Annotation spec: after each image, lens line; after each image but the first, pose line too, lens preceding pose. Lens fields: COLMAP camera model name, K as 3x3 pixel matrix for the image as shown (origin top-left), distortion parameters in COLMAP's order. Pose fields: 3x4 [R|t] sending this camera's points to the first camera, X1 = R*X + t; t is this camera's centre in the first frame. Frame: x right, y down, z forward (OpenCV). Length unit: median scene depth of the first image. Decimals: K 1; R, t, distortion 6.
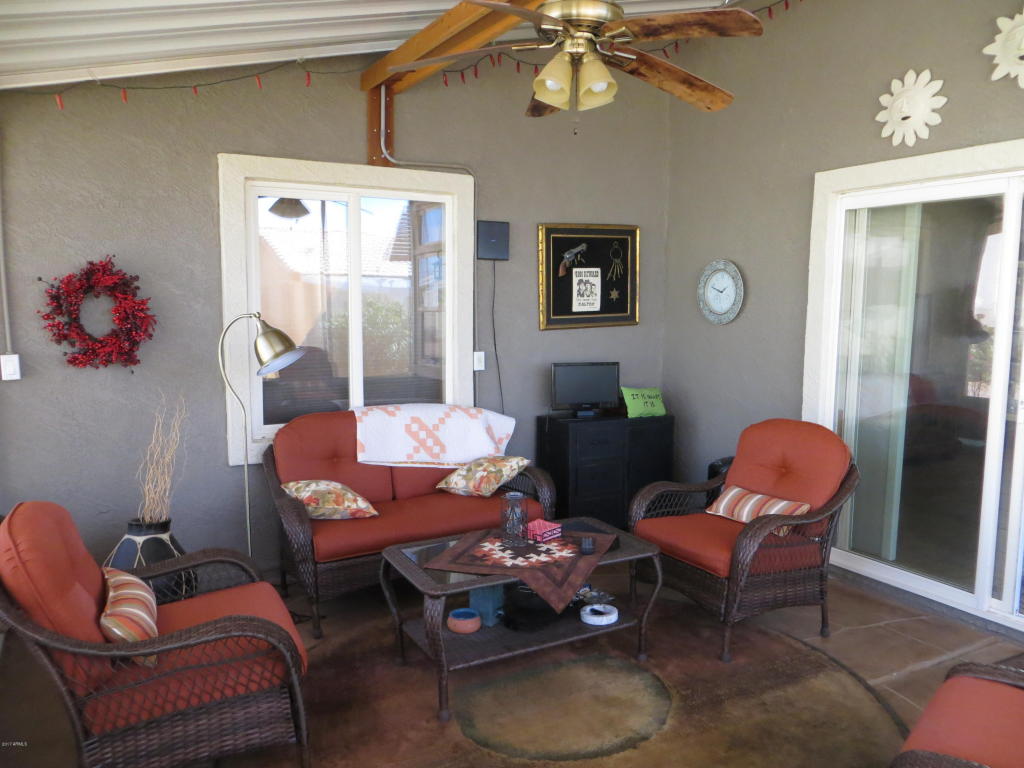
lens RADIAL K [[770.8, 0, 507.8], [0, 770.8, 376.4], [0, 0, 1]] dist [-0.015536, 0.003144]
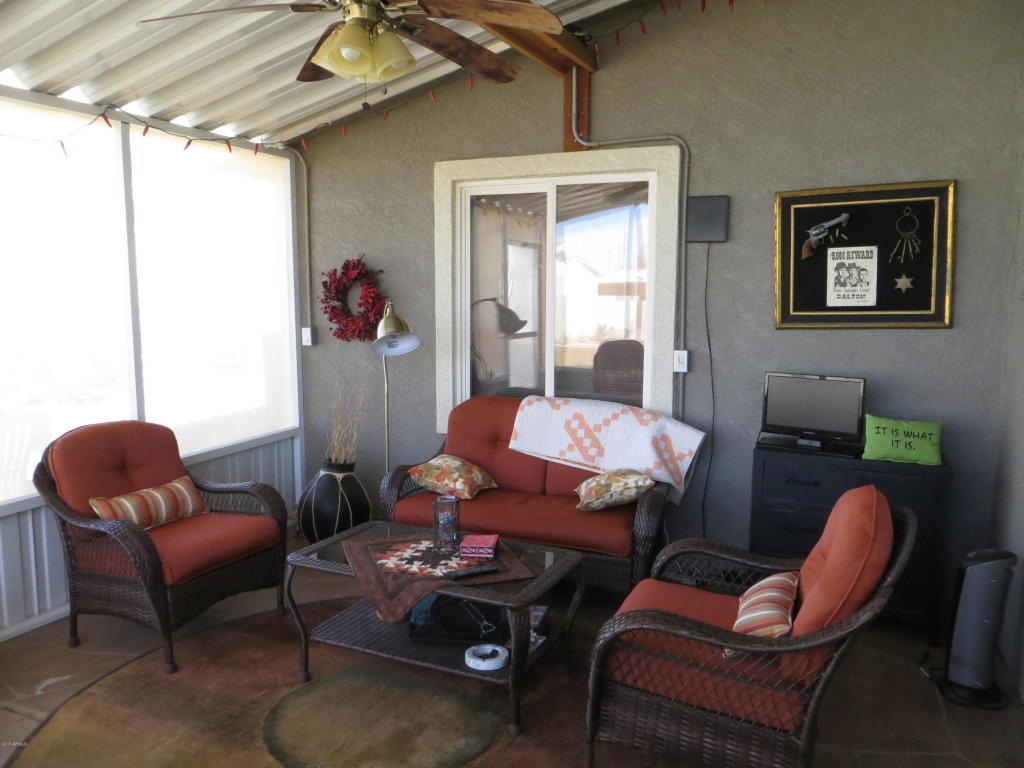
lens RADIAL K [[770.8, 0, 507.8], [0, 770.8, 376.4], [0, 0, 1]] dist [-0.015536, 0.003144]
pose [[0.606196, 0.092792, -0.789883, 0.562053], [-0.078737, 0.995293, 0.056496, -0.039031], [0.791408, 0.027946, 0.610649, 0.344518]]
